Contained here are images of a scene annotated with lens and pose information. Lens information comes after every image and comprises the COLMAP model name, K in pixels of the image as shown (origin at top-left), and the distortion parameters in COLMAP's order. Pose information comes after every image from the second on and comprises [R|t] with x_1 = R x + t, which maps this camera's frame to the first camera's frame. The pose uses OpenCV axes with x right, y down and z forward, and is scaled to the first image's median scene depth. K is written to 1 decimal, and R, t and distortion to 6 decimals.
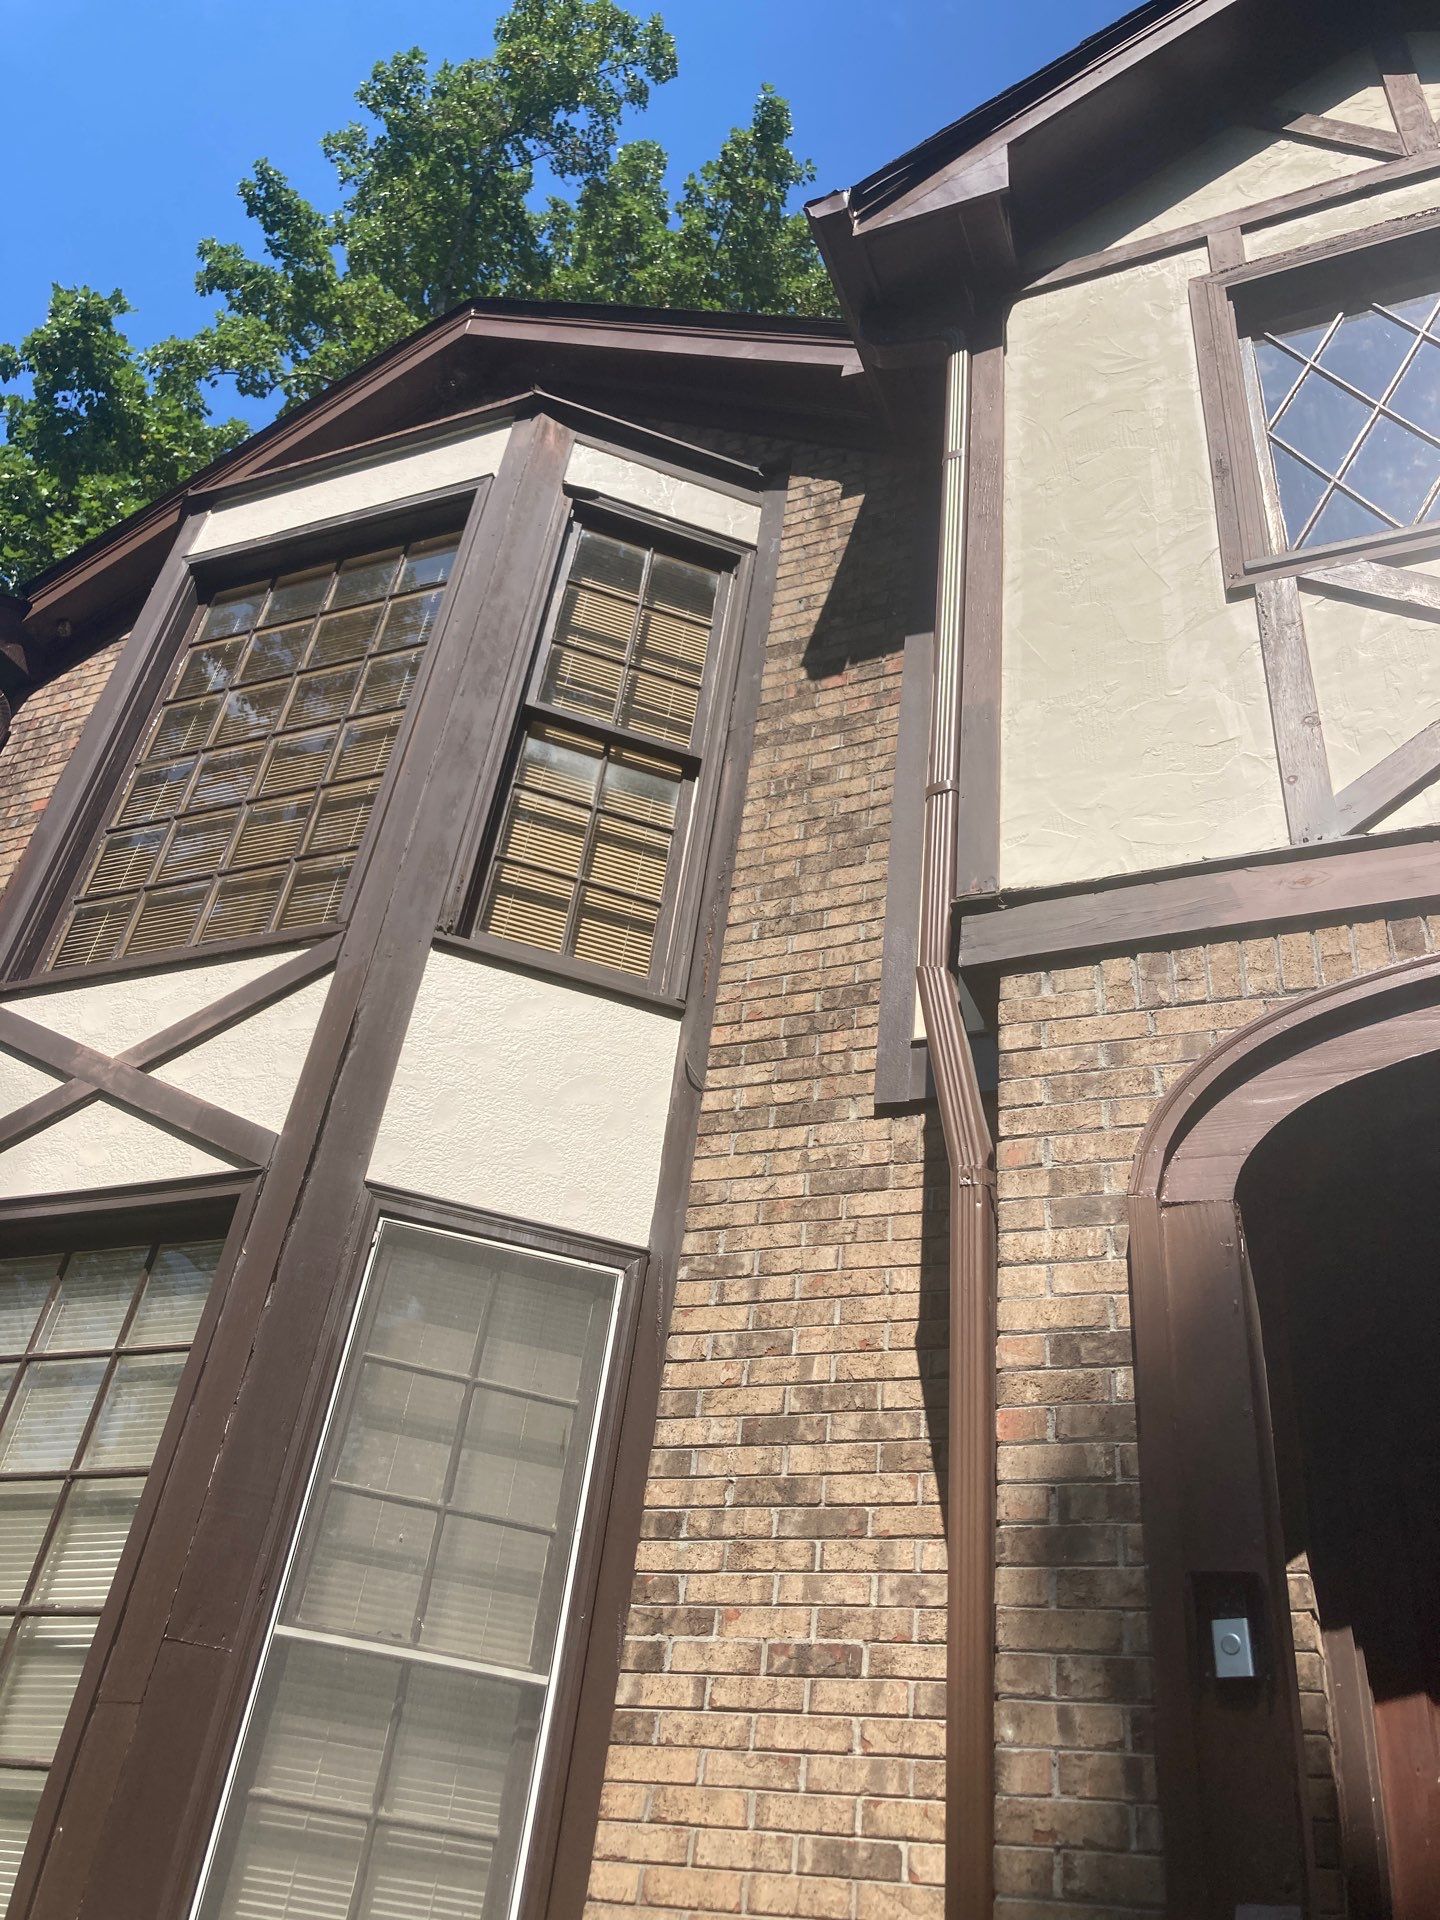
lens RADIAL K [[1569.4, 0, 710.9], [0, 1569.4, 936.3], [0, 0, 1]] dist [0.044188, -0.063940]
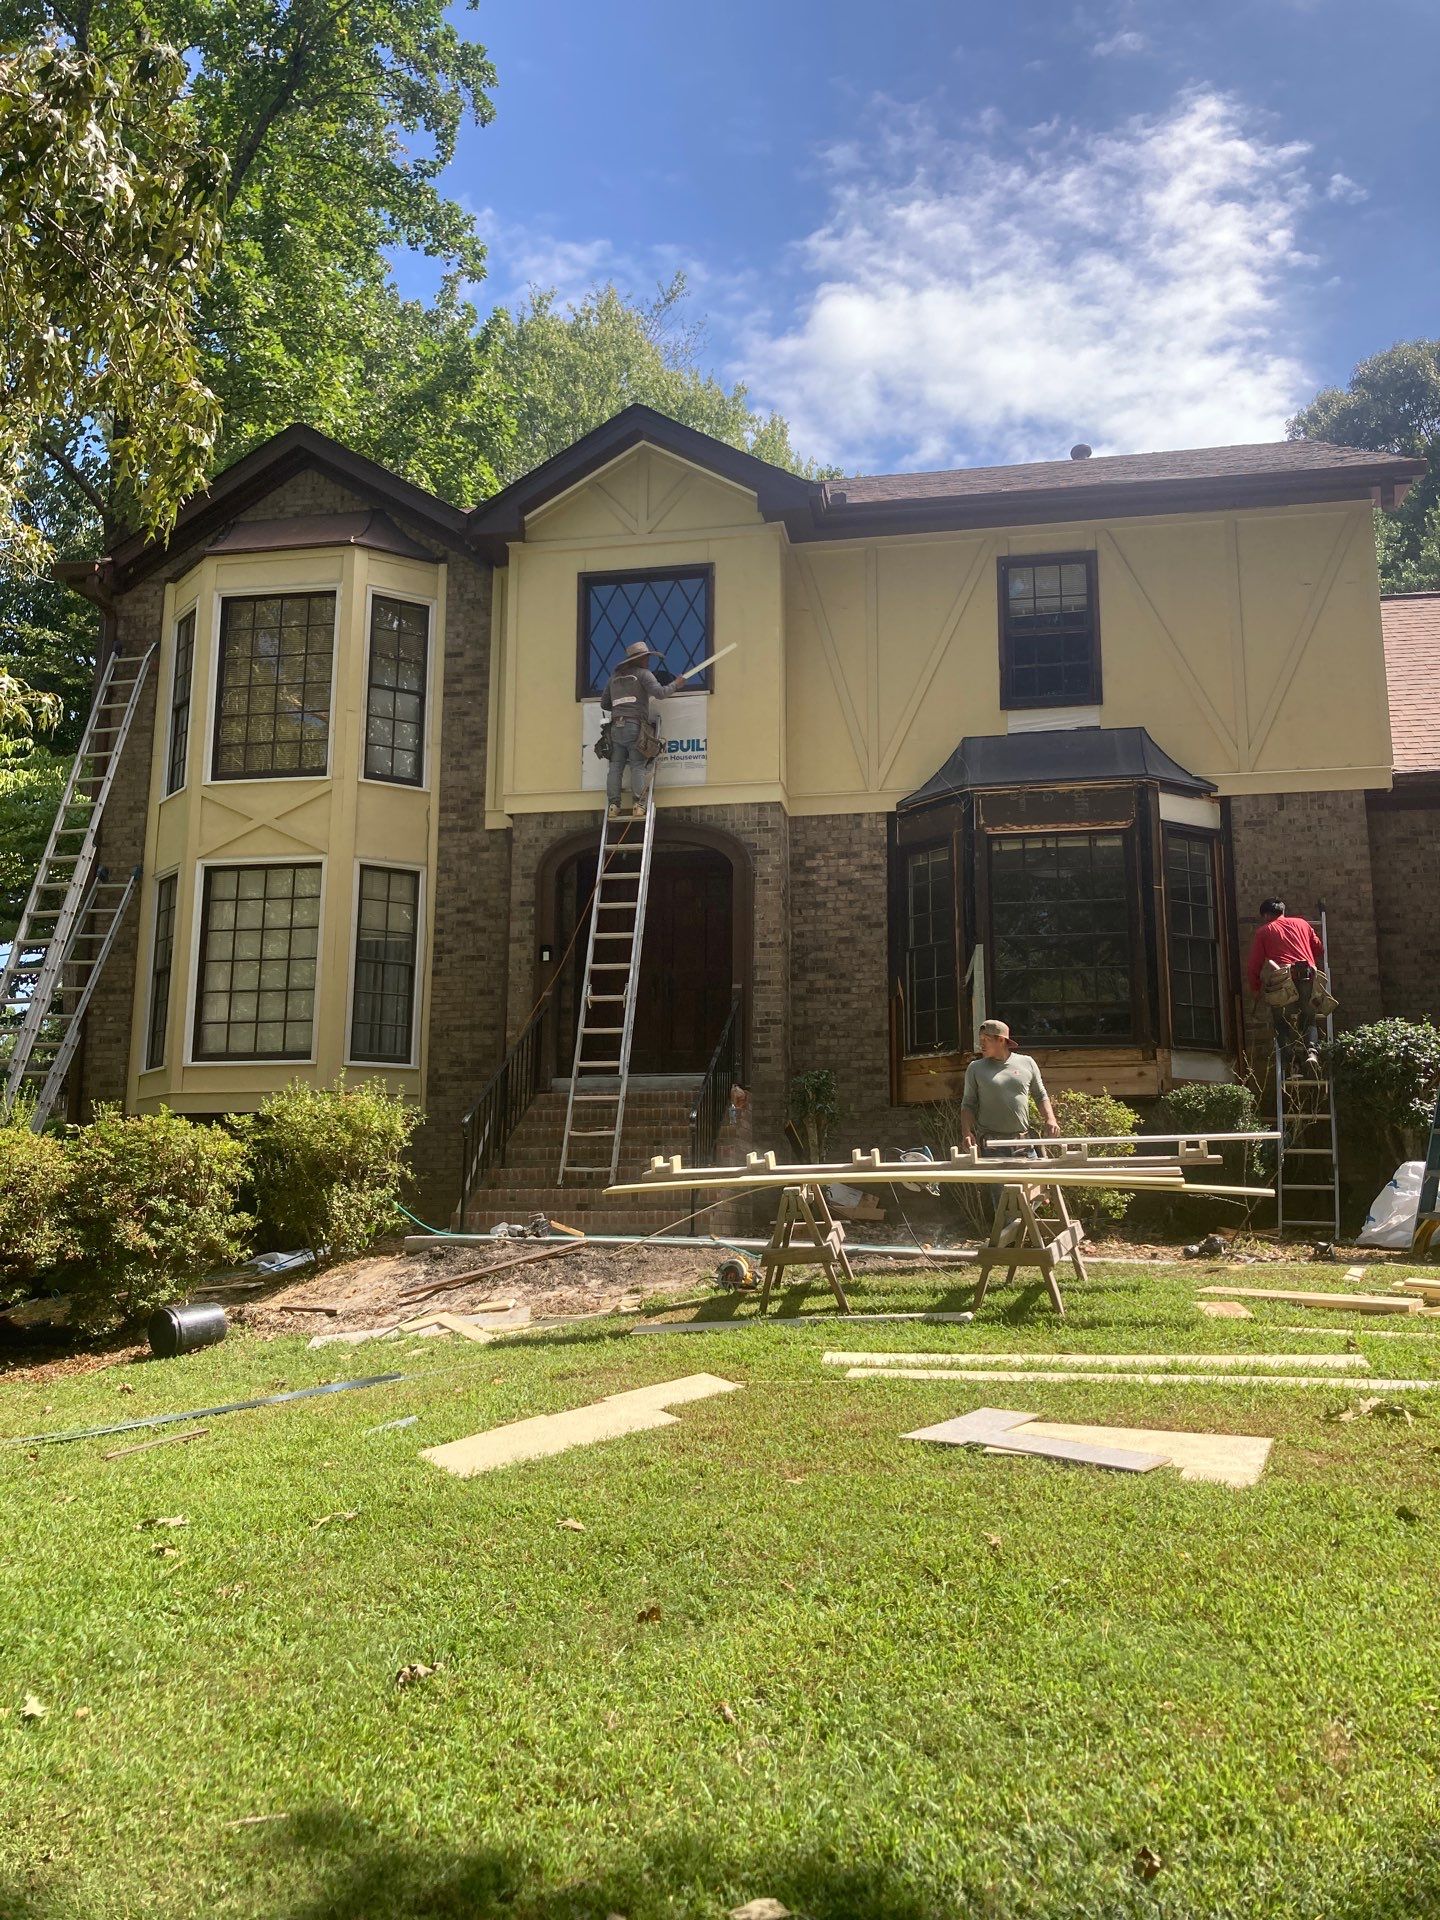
lens RADIAL K [[1569.4, 0, 719.7], [0, 1569.4, 963.4], [0, 0, 1]] dist [0.044188, -0.063940]
pose [[0.971638, -0.072131, 0.225206, -0.239731], [-0.041813, 0.884935, 0.463834, -1.481373], [-0.232749, -0.460095, 0.856820, -2.734802]]
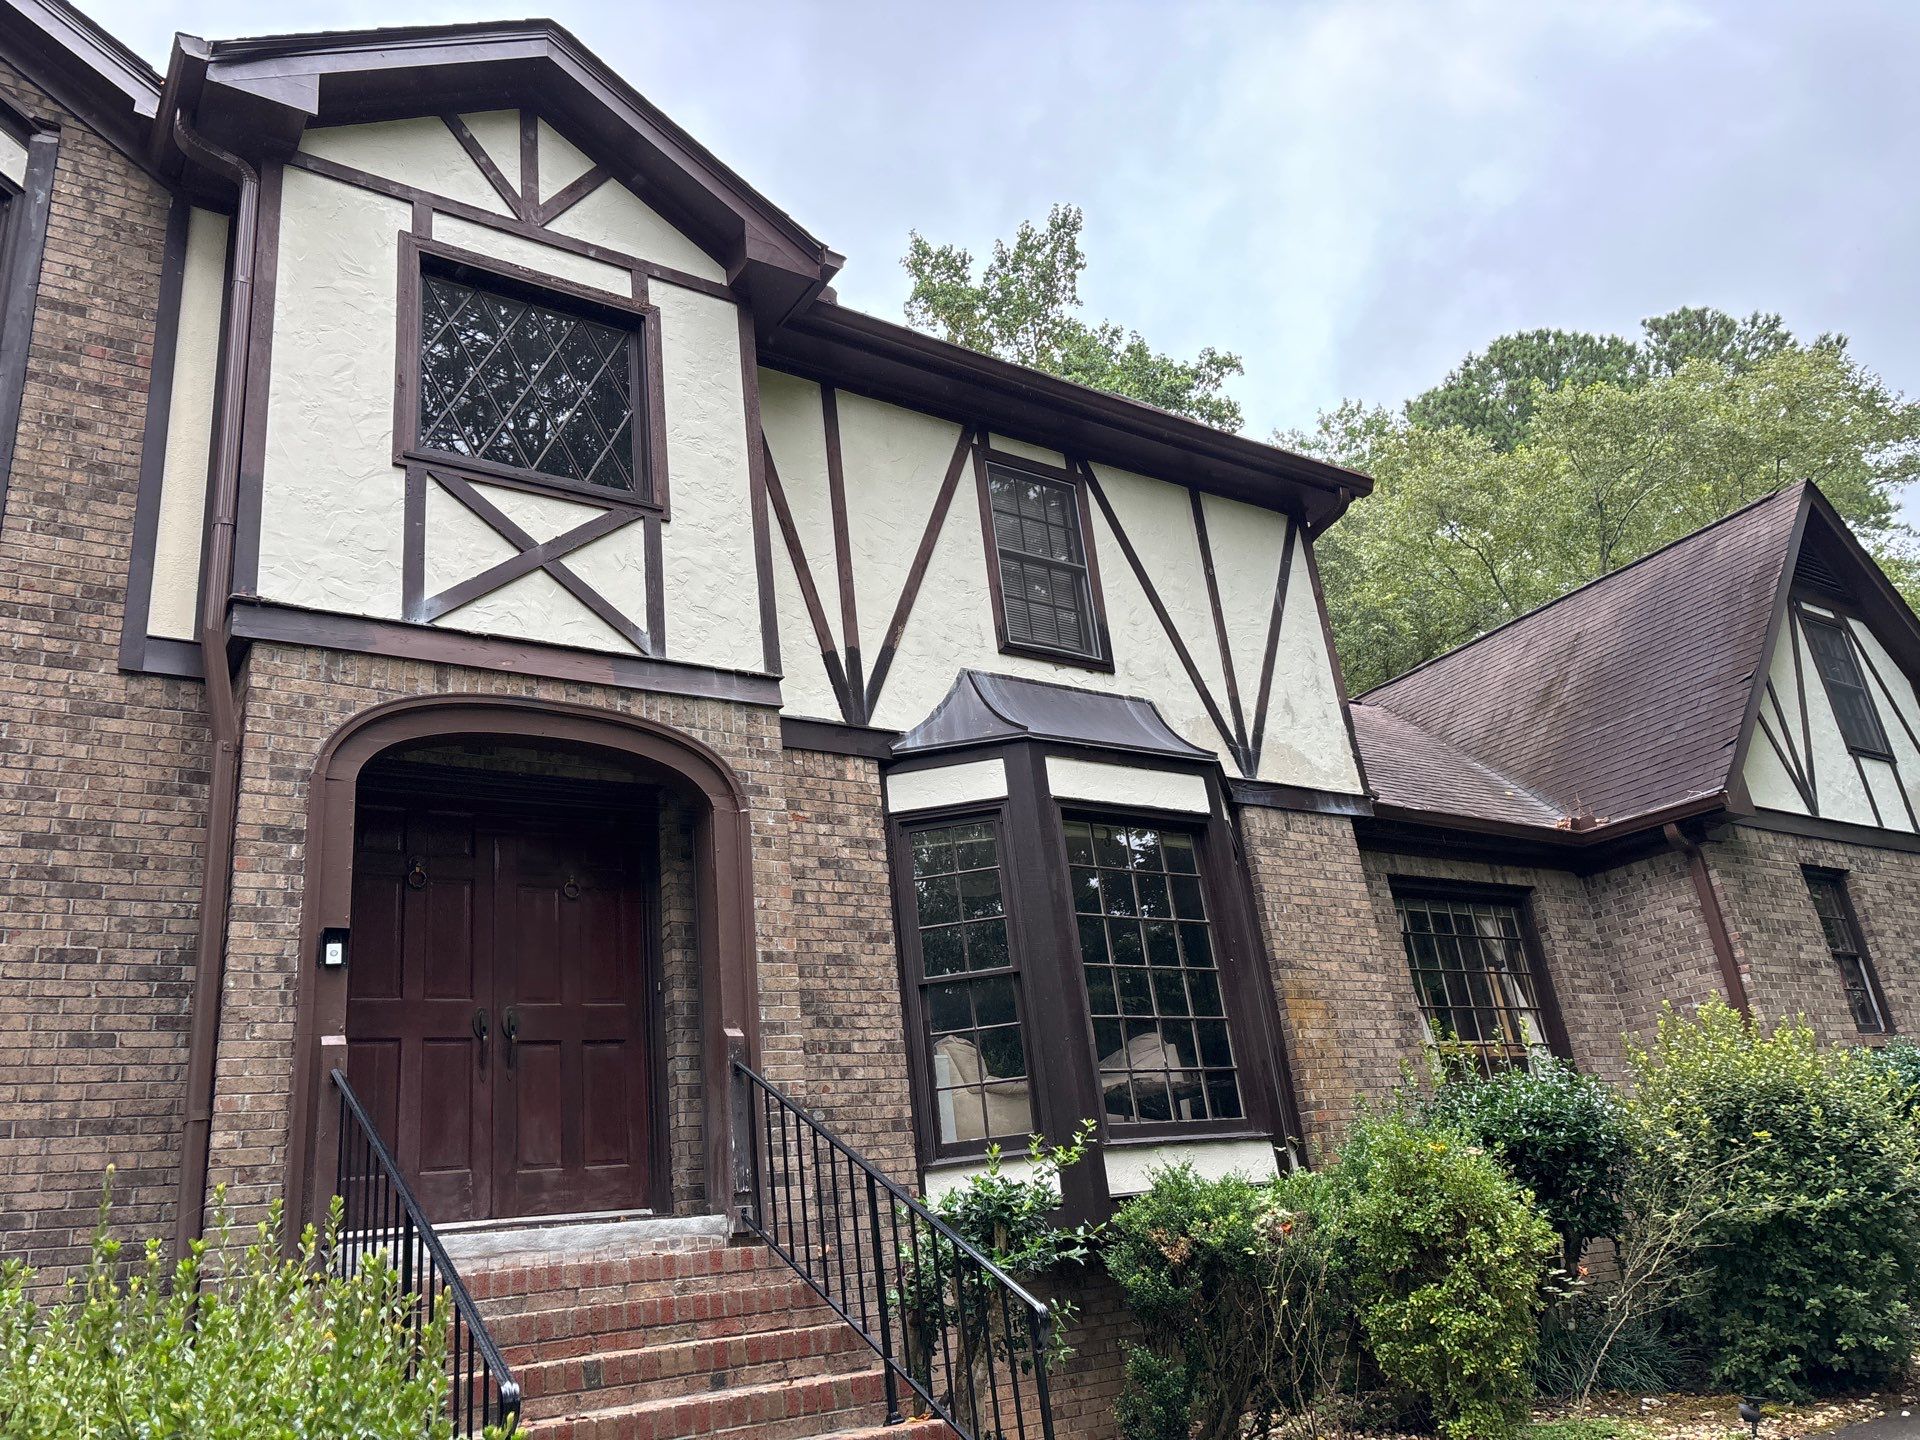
lens RADIAL K [[1441.2, 0, 957.2], [0, 1441.2, 707.3], [0, 0, 1]] dist [0.056334, -0.056891]
pose [[0.526345, 0.147266, 0.837421, -0.784966], [-0.364925, 0.928691, 0.066051, -0.311212], [-0.767978, -0.340361, 0.542553, -0.646229]]
